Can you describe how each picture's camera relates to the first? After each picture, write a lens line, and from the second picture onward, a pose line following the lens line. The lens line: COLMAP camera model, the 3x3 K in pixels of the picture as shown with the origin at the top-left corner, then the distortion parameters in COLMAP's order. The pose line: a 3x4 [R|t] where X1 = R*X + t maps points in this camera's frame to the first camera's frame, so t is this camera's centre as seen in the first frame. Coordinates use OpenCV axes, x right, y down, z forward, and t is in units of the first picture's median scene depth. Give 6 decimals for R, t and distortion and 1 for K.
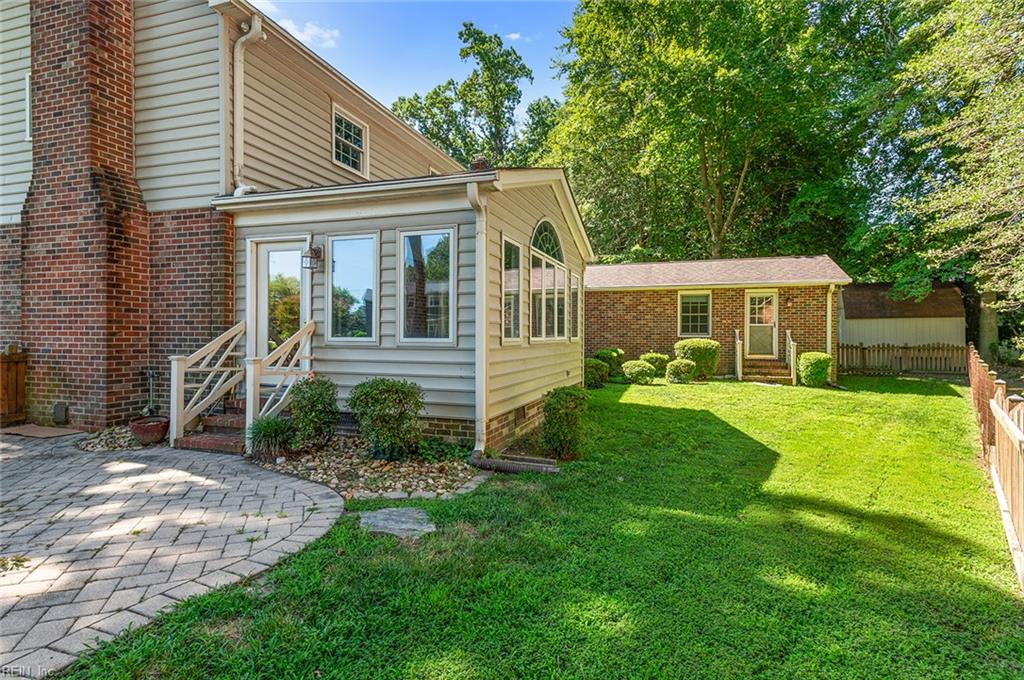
lens RADIAL K [[493.0, 0, 513.2], [0, 493.0, 335.0], [0, 0, 1]] dist [0.024845, -0.001482]
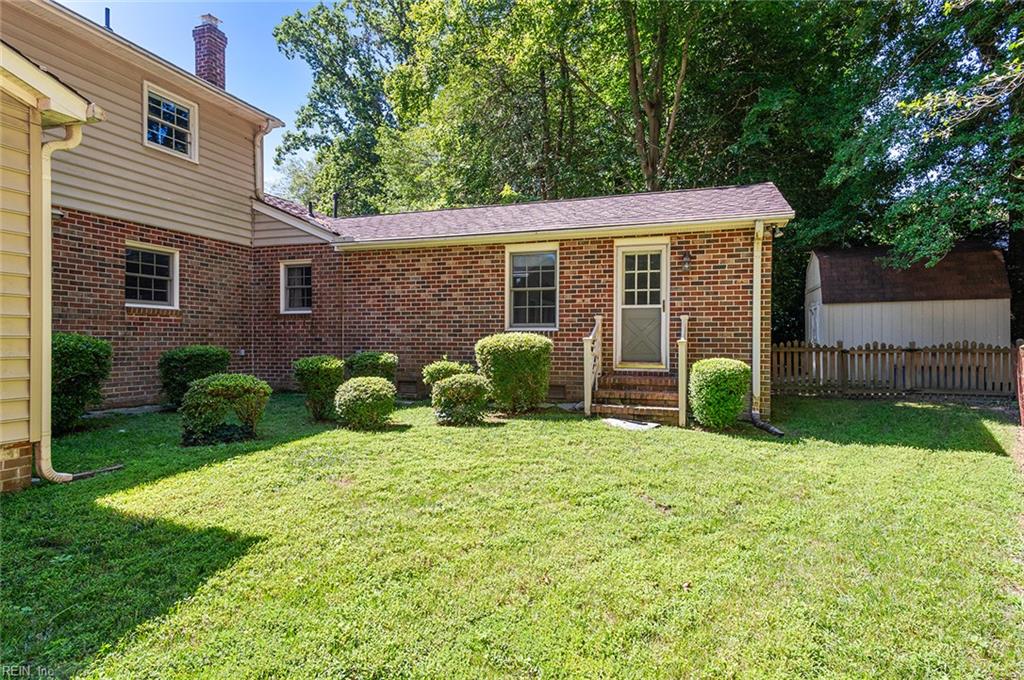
lens RADIAL K [[590.4, 0, 510.4], [0, 590.4, 340.1], [0, 0, 1]] dist [0.013164, 0.003445]
pose [[0.999294, -0.000964, 0.037553, 0.330707], [0.000823, 0.999993, 0.003776, 0.012358], [-0.037556, -0.003743, 0.999288, 0.371032]]
